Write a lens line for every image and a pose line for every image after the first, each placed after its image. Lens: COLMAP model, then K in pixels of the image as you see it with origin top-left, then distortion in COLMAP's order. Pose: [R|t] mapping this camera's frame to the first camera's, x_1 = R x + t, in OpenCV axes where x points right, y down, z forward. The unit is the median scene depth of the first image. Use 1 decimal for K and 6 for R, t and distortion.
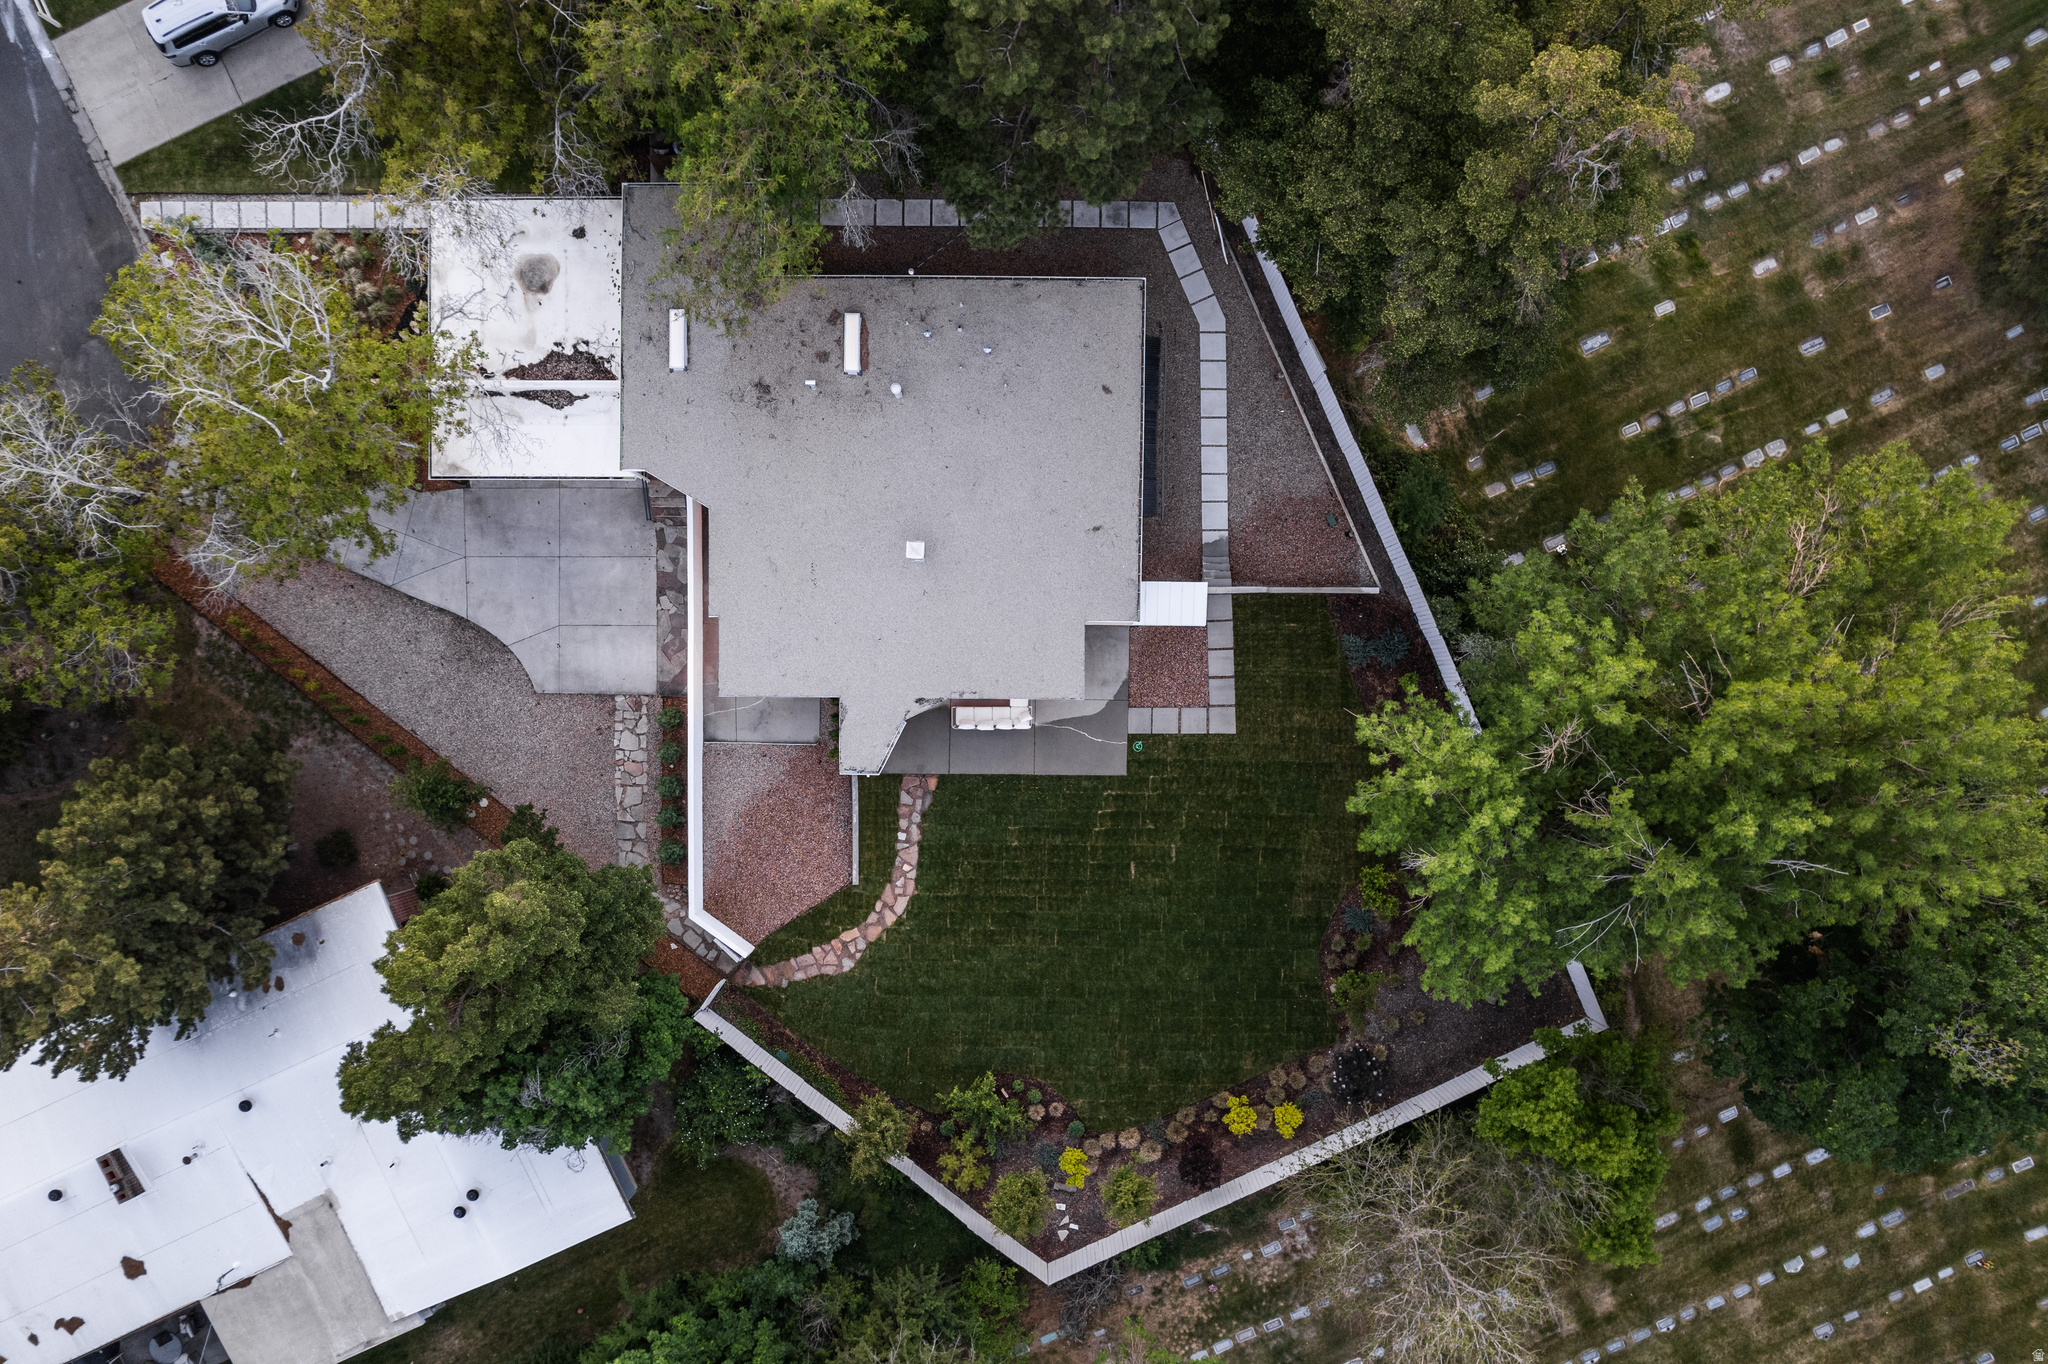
lens RADIAL K [[1319.1, 0, 1019.2], [0, 1319.1, 673.5], [0, 0, 1]] dist [-0.085525, 0.080632]
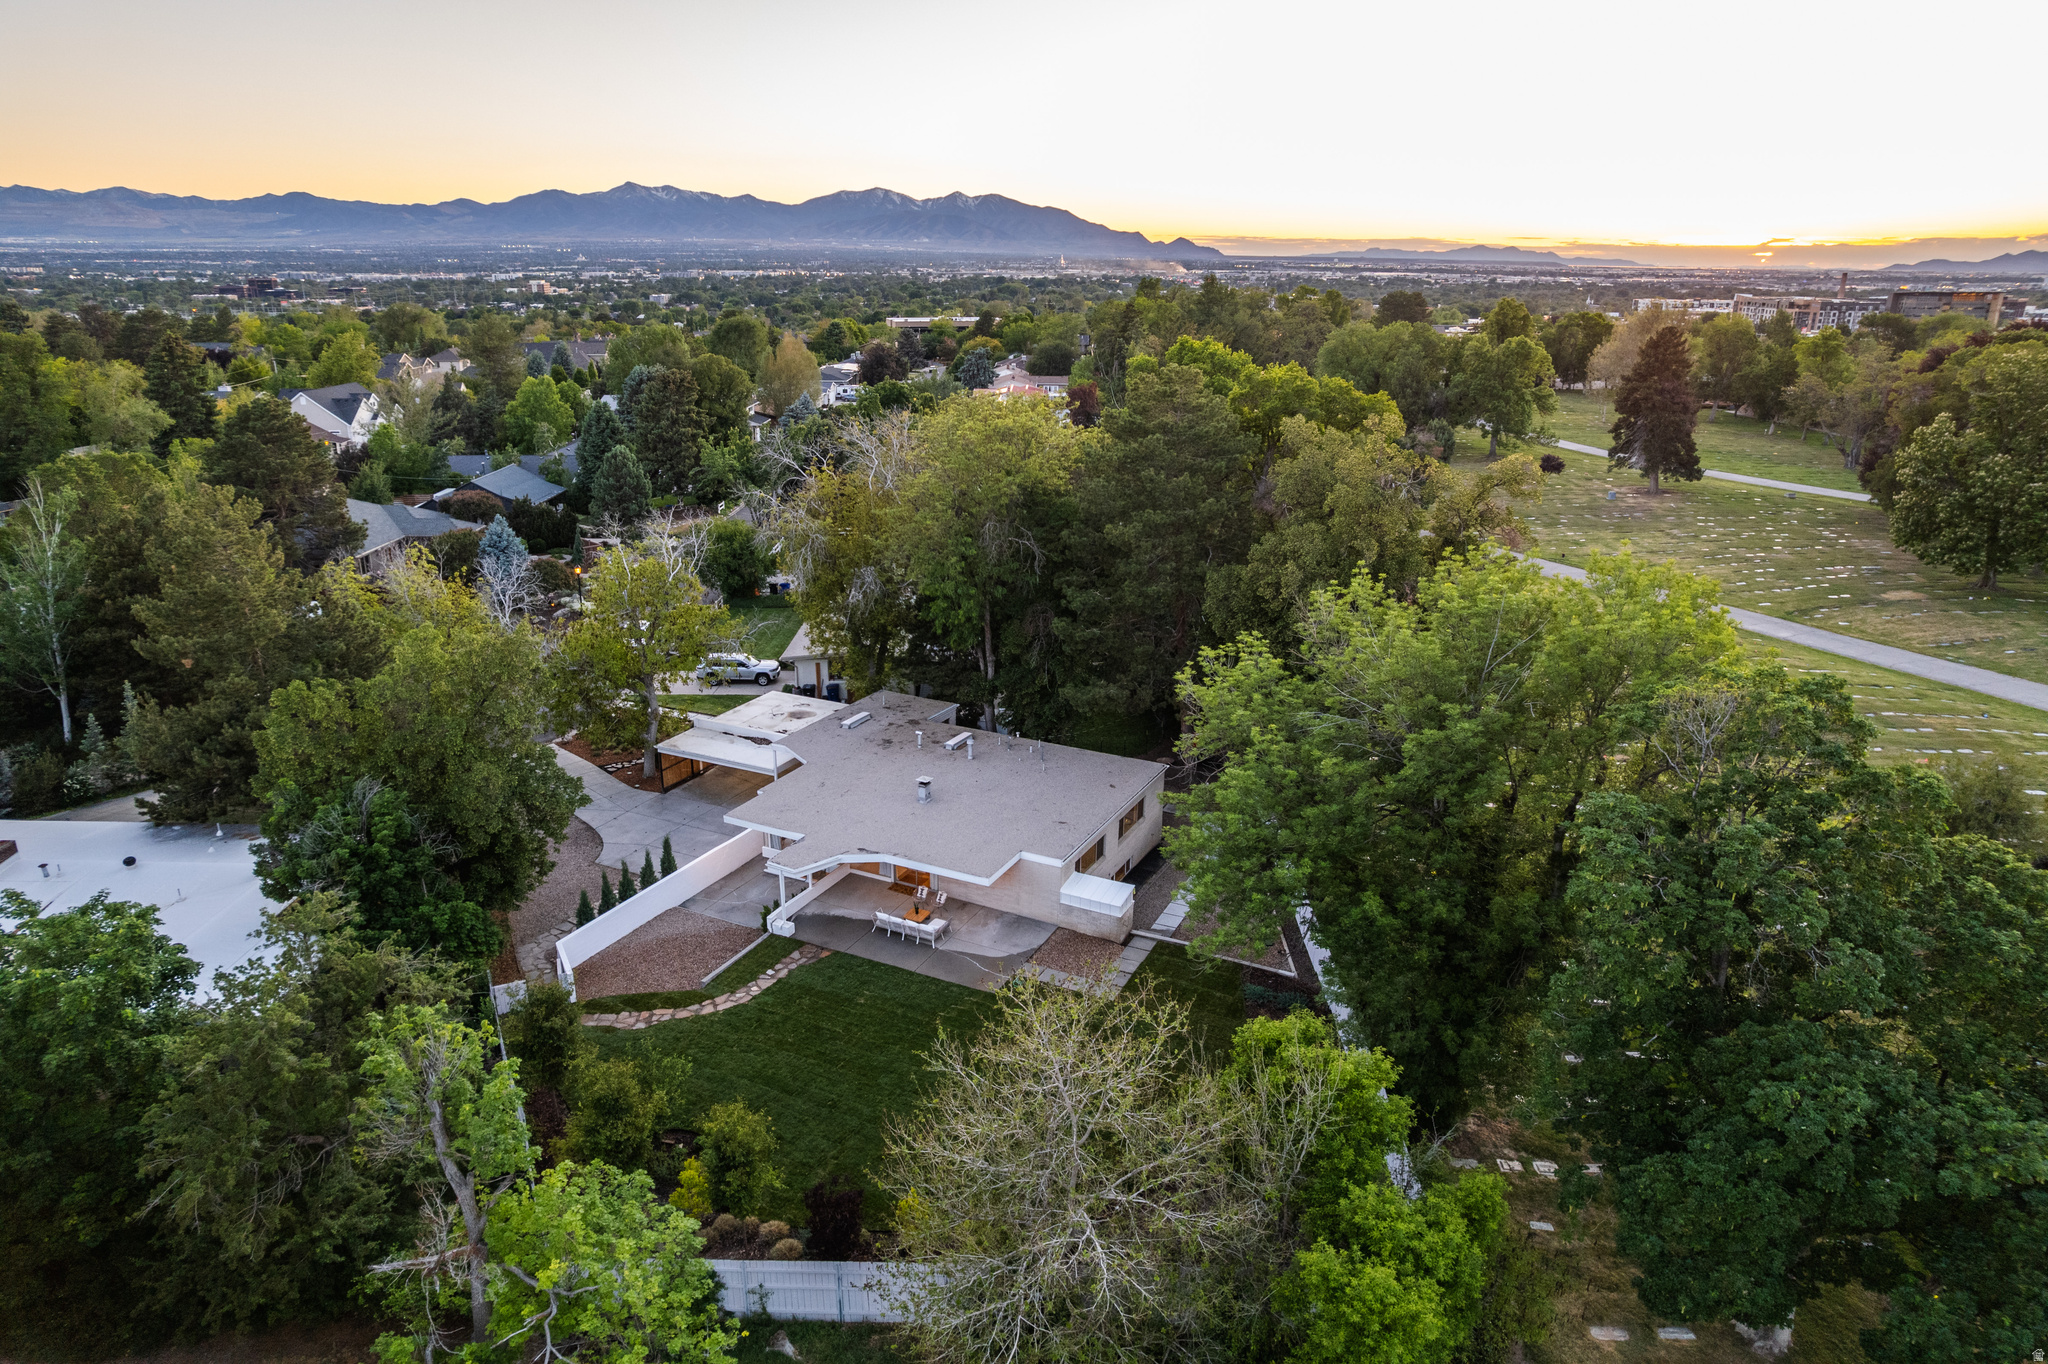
lens RADIAL K [[1319.1, 0, 1019.2], [0, 1319.1, 673.5], [0, 0, 1]] dist [-0.085525, 0.080632]
pose [[0.898526, 0.138683, -0.416435, 0.472725], [-0.437855, 0.217161, -0.872424, 0.872094], [-0.030557, 0.966234, 0.255848, 0.514460]]
